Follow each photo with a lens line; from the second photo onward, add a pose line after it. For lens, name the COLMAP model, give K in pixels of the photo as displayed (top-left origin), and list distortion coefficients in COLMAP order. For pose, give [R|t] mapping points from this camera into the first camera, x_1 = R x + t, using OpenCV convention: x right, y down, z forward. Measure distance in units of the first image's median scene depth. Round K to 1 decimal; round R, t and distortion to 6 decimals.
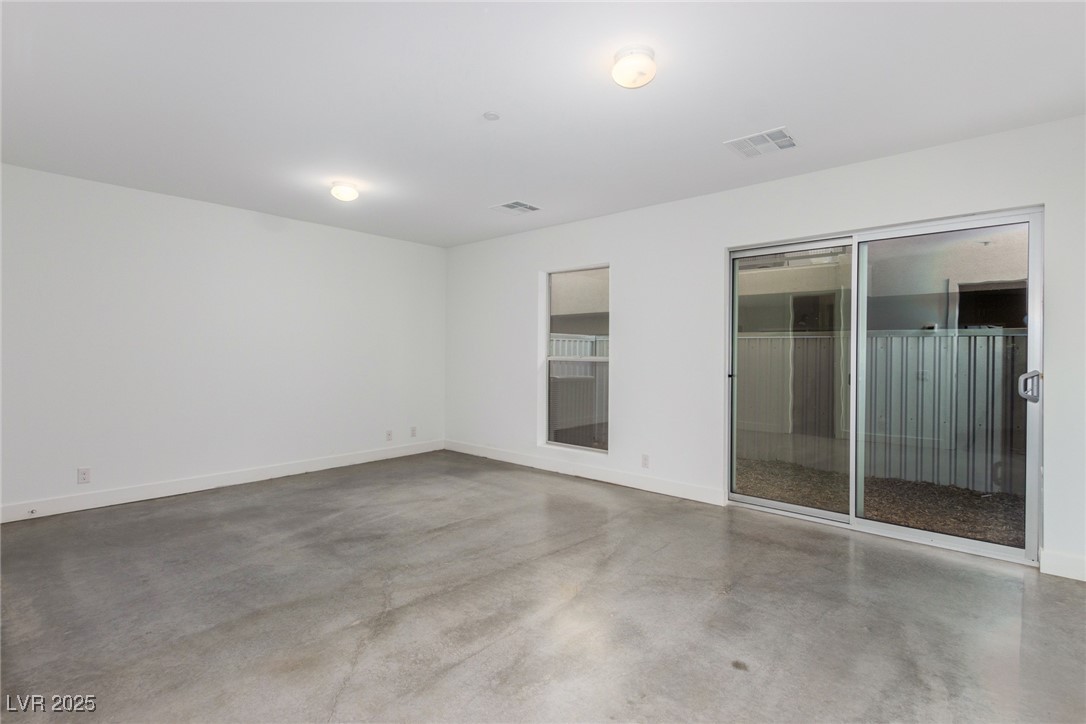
lens RADIAL K [[511.2, 0, 547.9], [0, 511.2, 361.8], [0, 0, 1]] dist [0.004049, -0.000060]
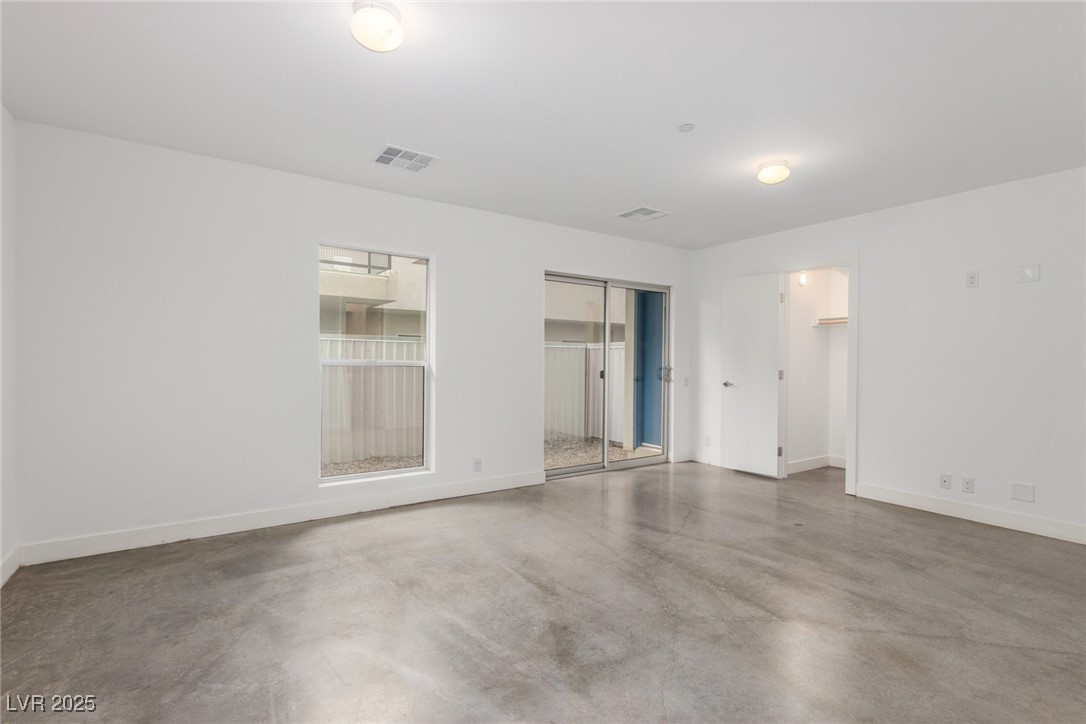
lens RADIAL K [[498.1, 0, 543.7], [0, 498.1, 374.7], [0, 0, 1]] dist [0.005812, -0.000448]
pose [[0.260801, -0.033644, 0.964806, -1.032117], [0.009103, 0.999434, 0.032390, -0.017318], [-0.965350, 0.000335, 0.260960, 0.905735]]
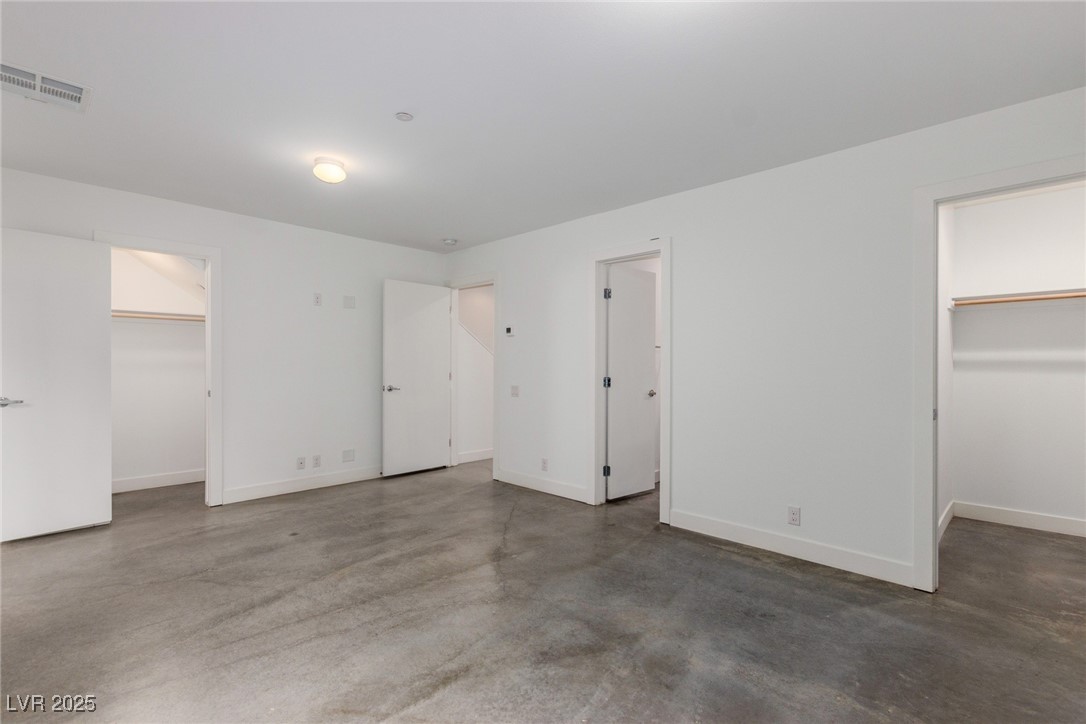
lens RADIAL K [[498.1, 0, 543.7], [0, 498.1, 374.7], [0, 0, 1]] dist [0.005812, -0.000448]
pose [[-0.998297, -0.012562, 0.056973, -0.384171], [-0.010520, 0.999297, 0.035989, -0.029467], [-0.057385, 0.035328, -0.997727, 1.713177]]
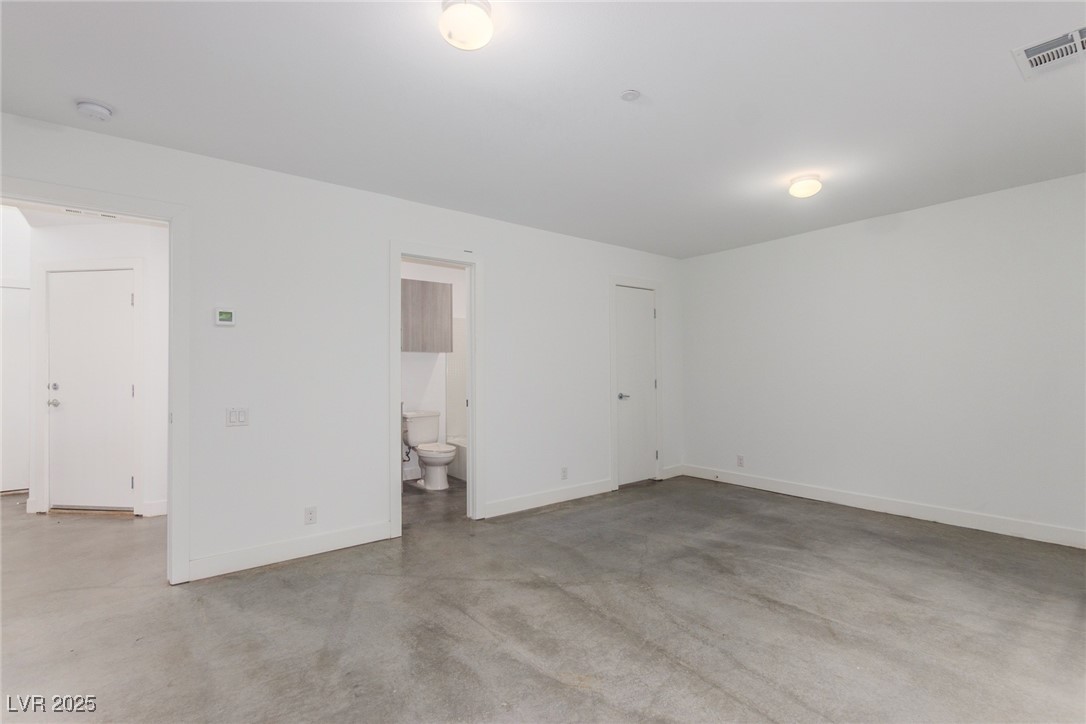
lens RADIAL K [[511.2, 0, 547.9], [0, 511.2, 361.8], [0, 0, 1]] dist [0.004049, -0.000060]
pose [[-0.175100, -0.024032, -0.984257, 0.677604], [-0.009392, 0.999697, -0.022738, -0.008777], [0.984506, 0.005263, -0.175273, 0.905340]]
